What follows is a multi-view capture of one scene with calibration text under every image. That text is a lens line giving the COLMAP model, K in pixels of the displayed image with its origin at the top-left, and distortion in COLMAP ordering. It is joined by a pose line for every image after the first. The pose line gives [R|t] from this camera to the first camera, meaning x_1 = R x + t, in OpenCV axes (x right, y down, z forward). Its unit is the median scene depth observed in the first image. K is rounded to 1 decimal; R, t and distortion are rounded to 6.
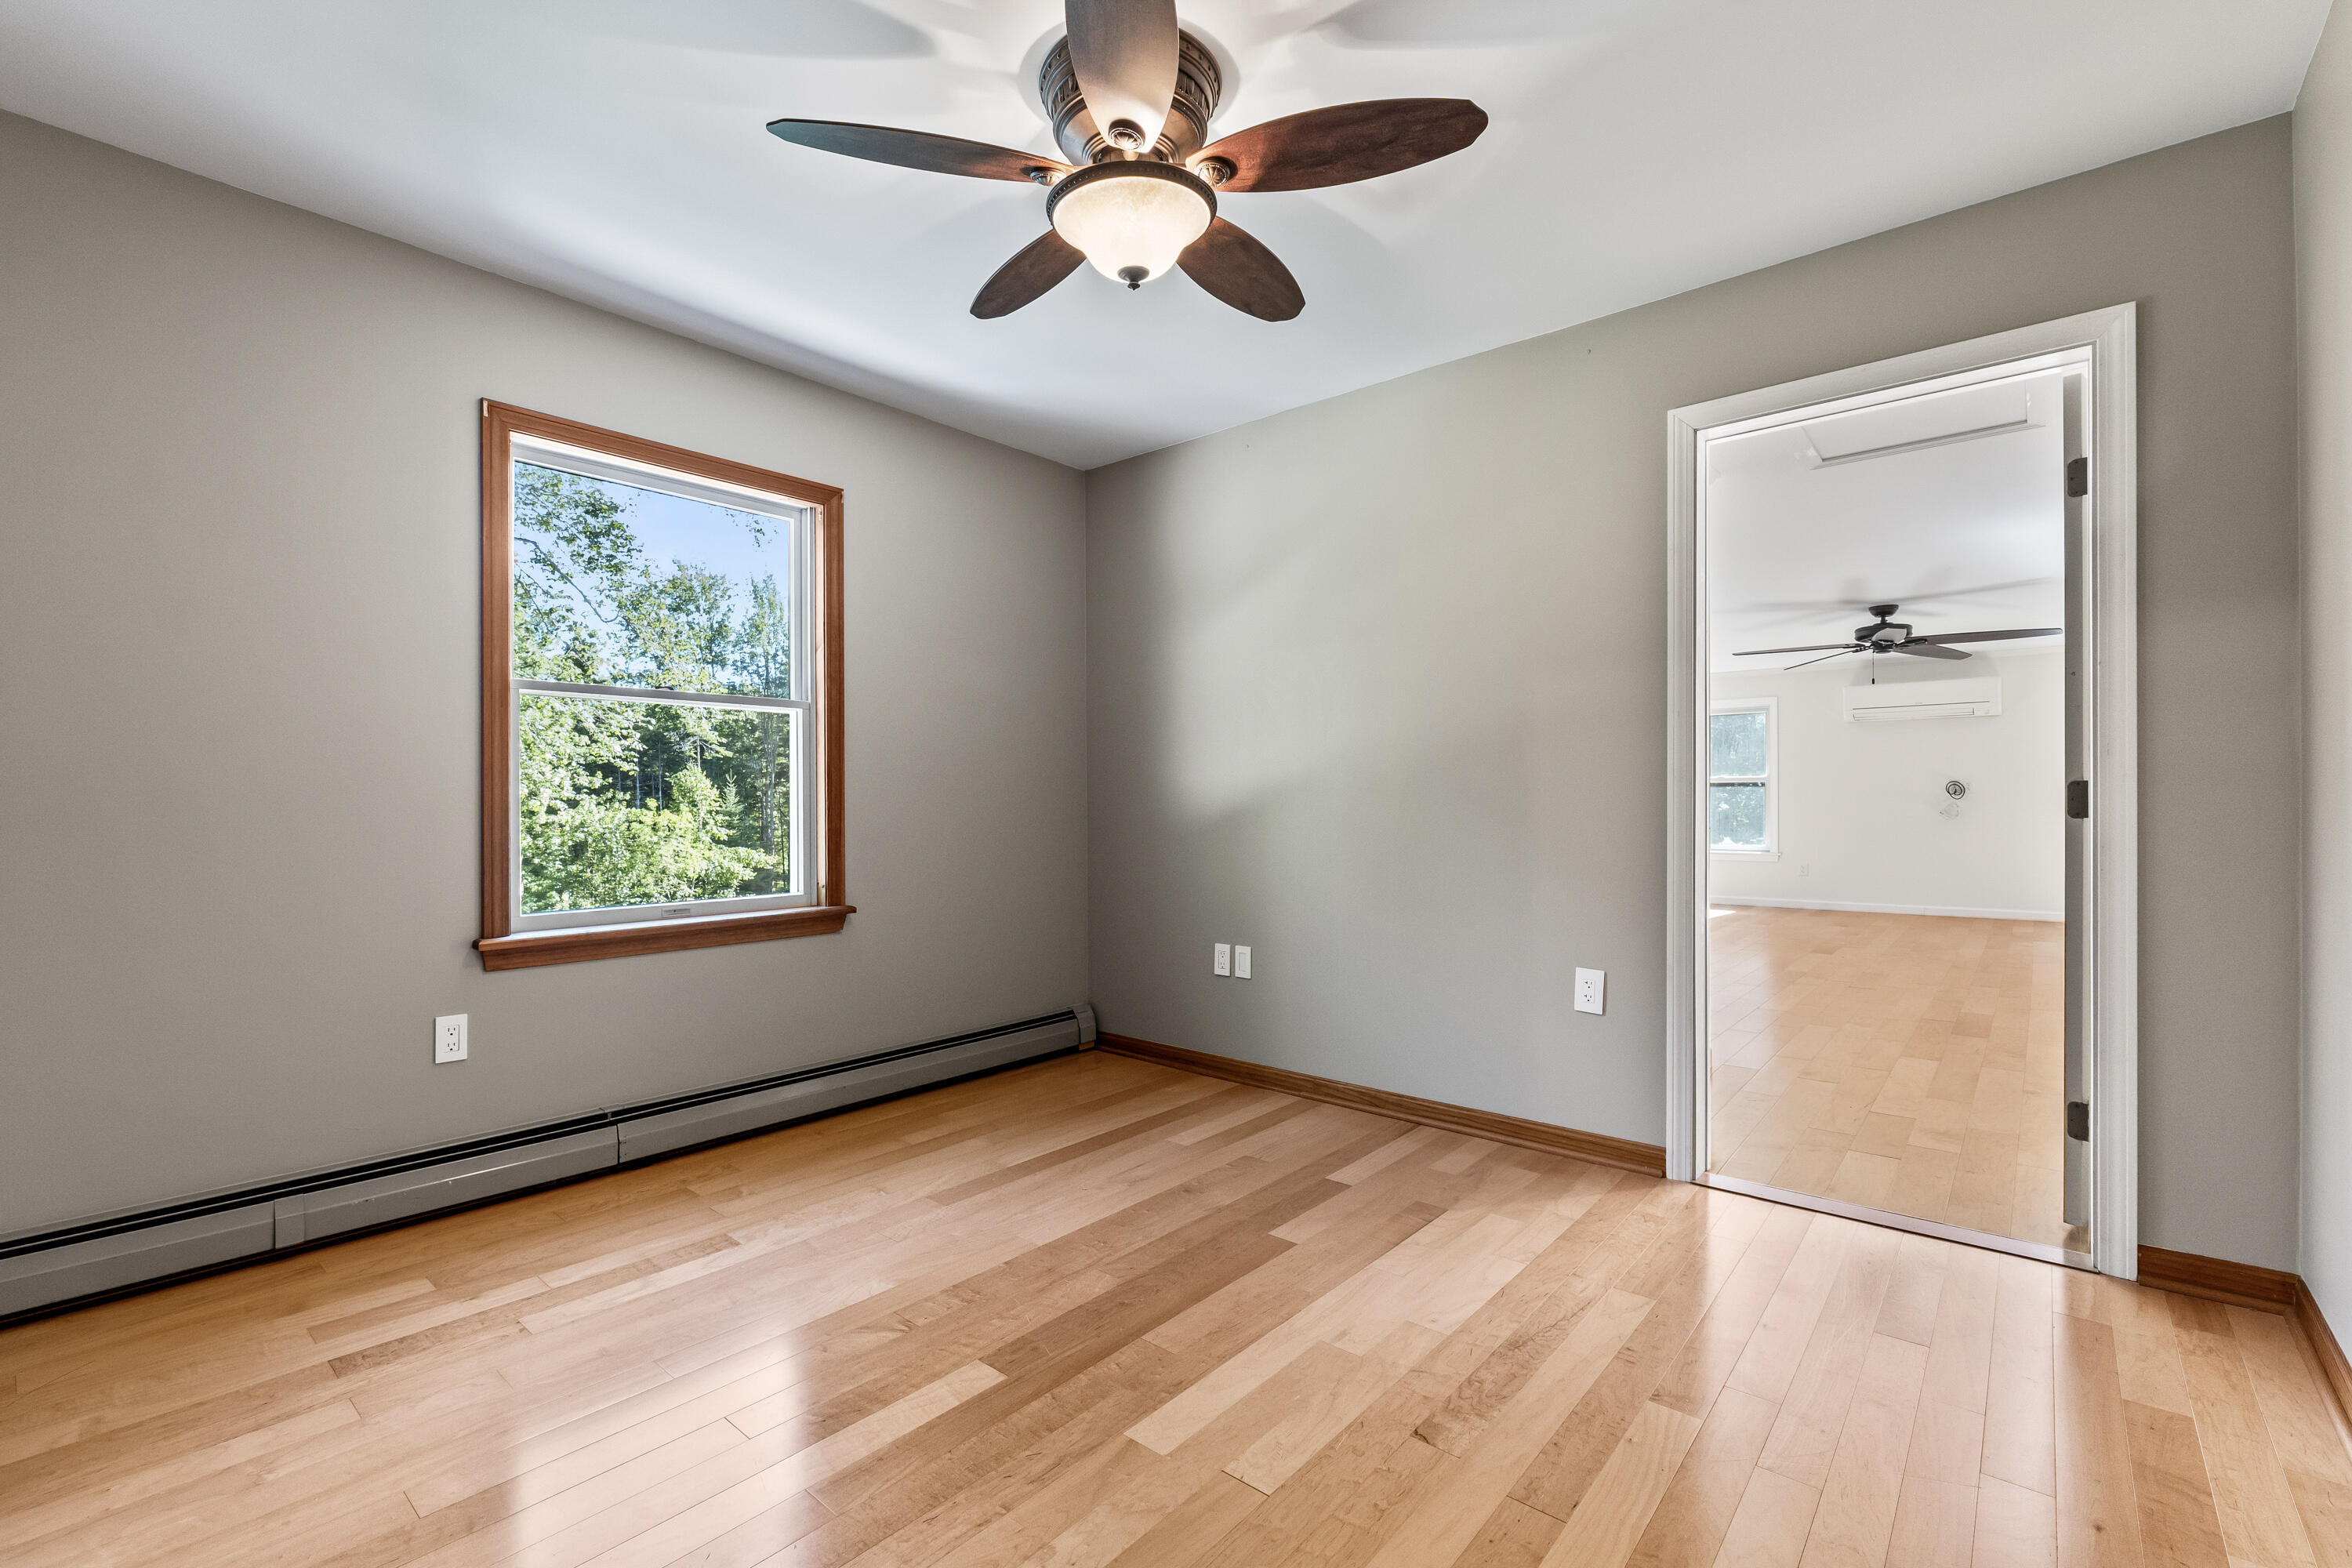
lens RADIAL K [[998.5, 0, 1189.3], [0, 998.5, 803.3], [0, 0, 1]] dist [-0.010015, -0.000359]
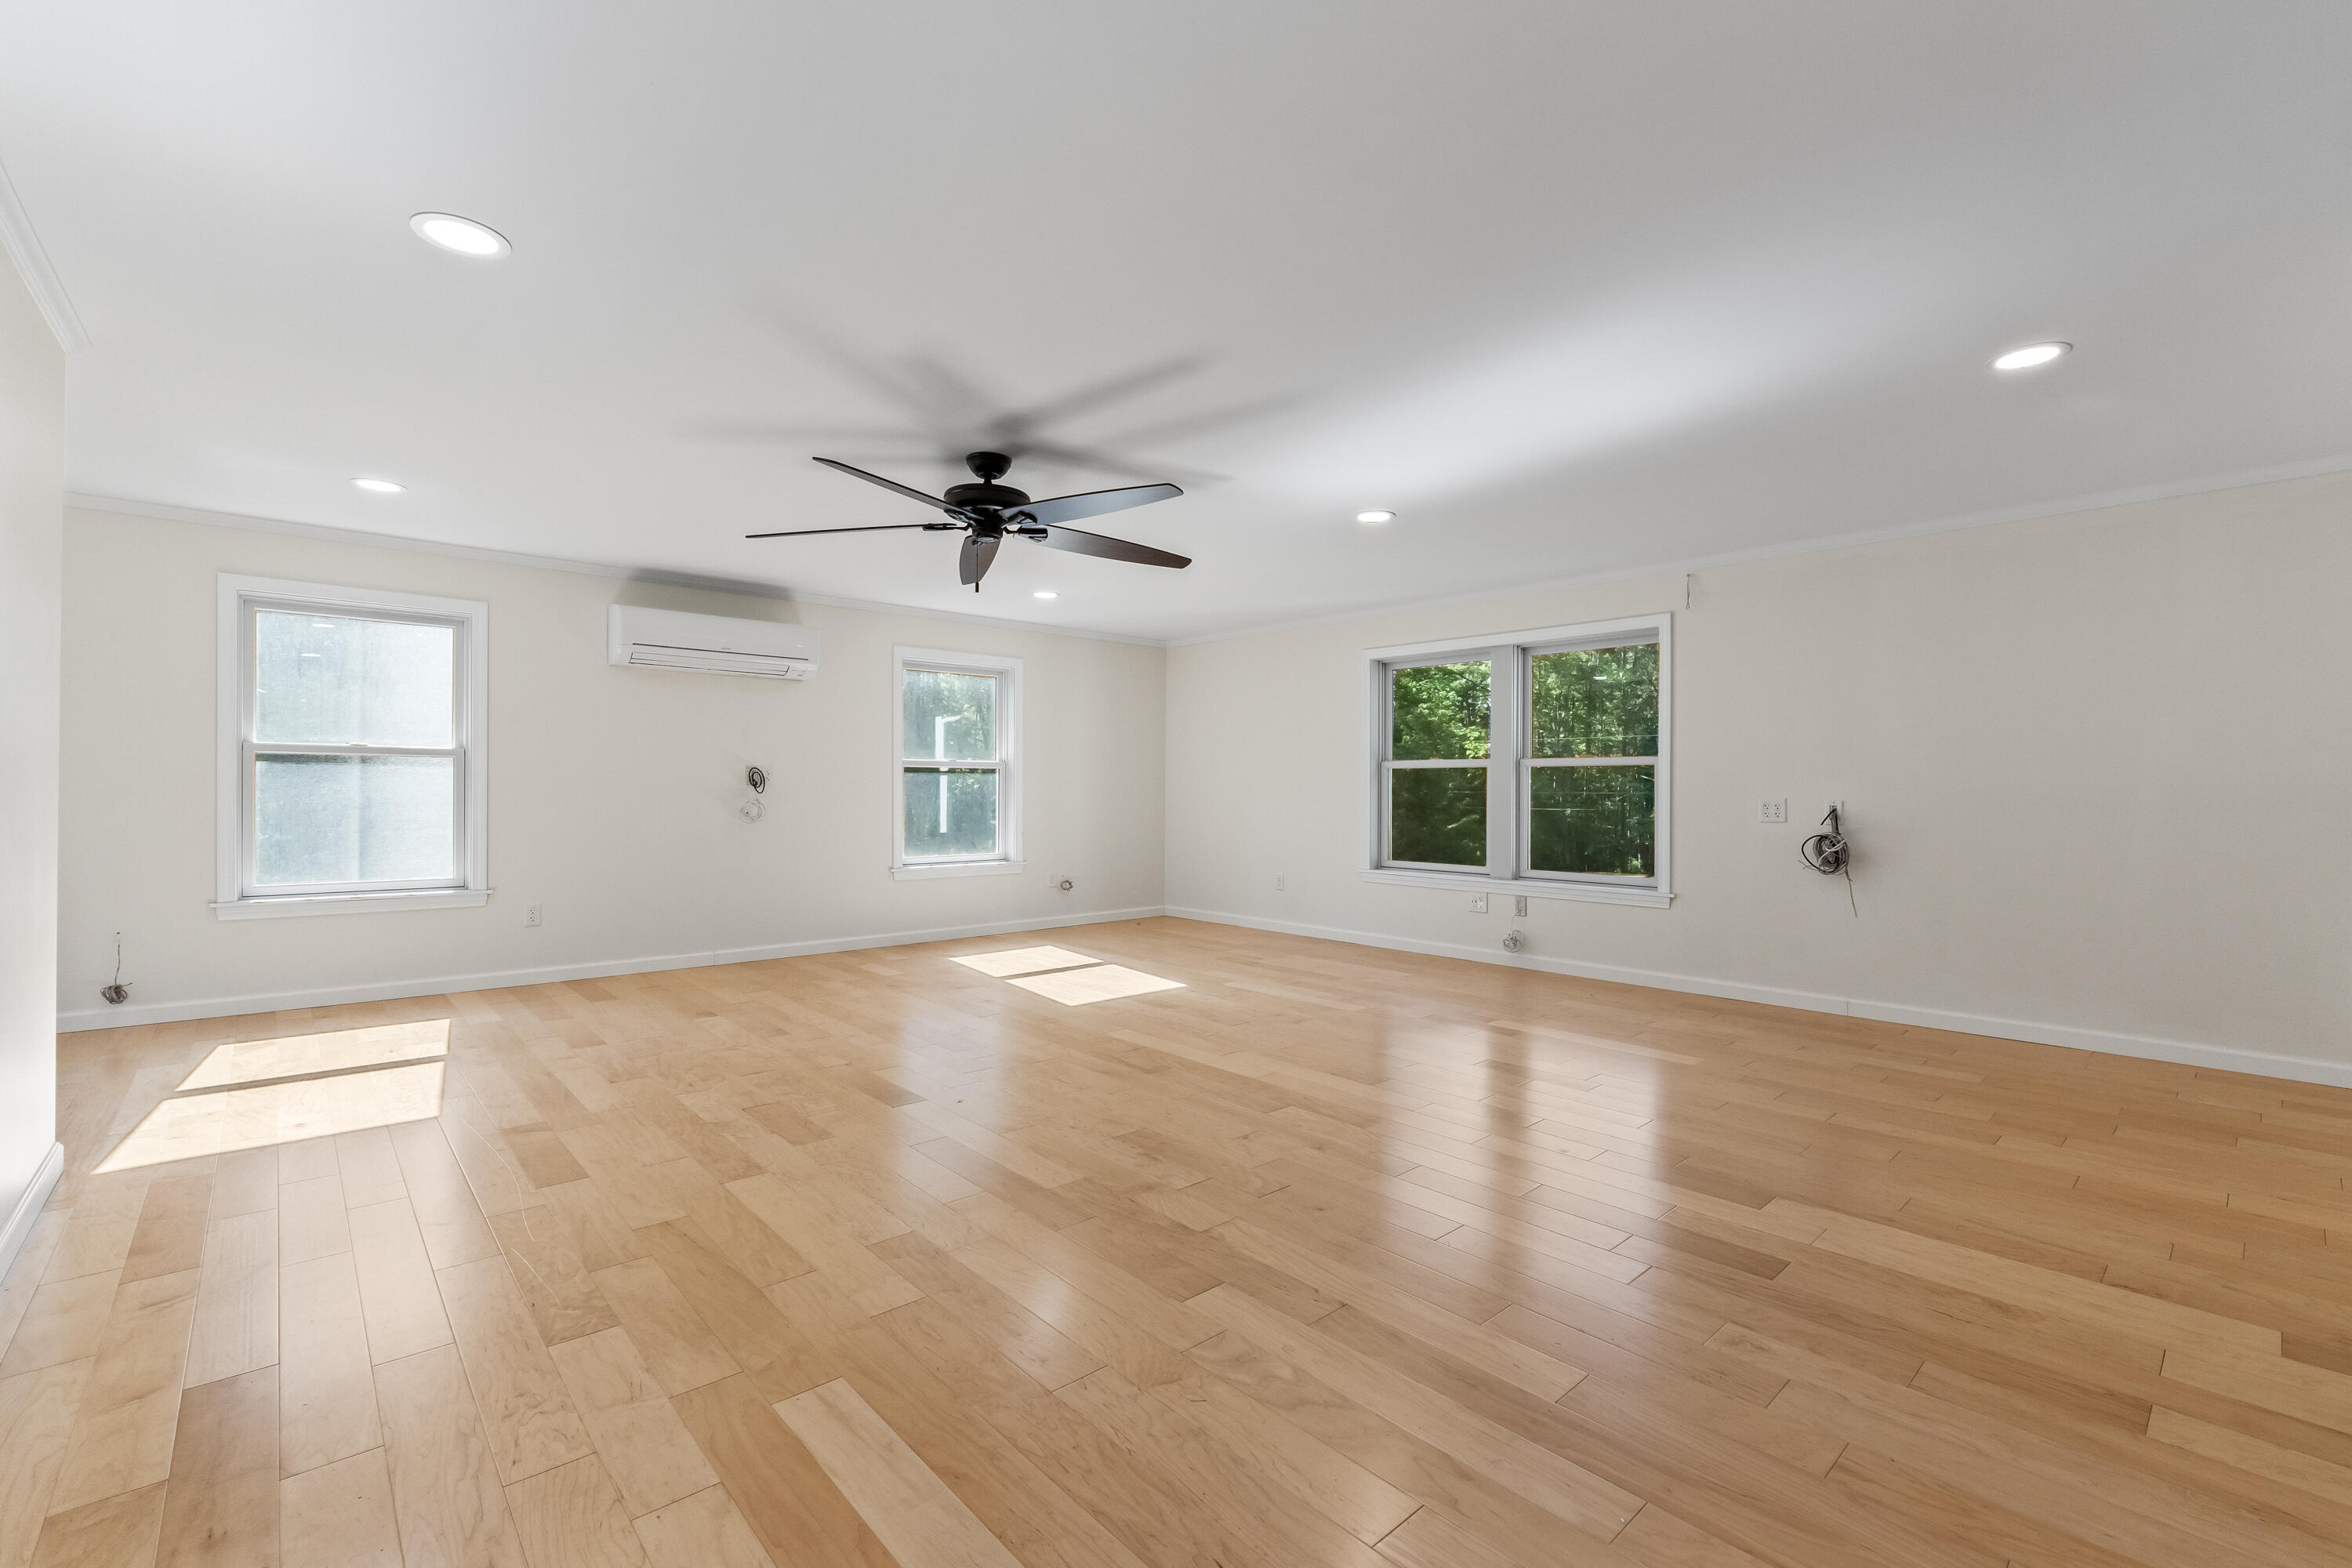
lens RADIAL K [[998.5, 0, 1172.1], [0, 998.5, 788.0], [0, 0, 1]] dist [-0.010015, -0.000359]
pose [[0.132593, 0.006412, 0.991150, 0.117810], [-0.014200, 0.999889, -0.004569, -0.008306], [-0.991069, -0.013468, 0.132670, 0.615306]]
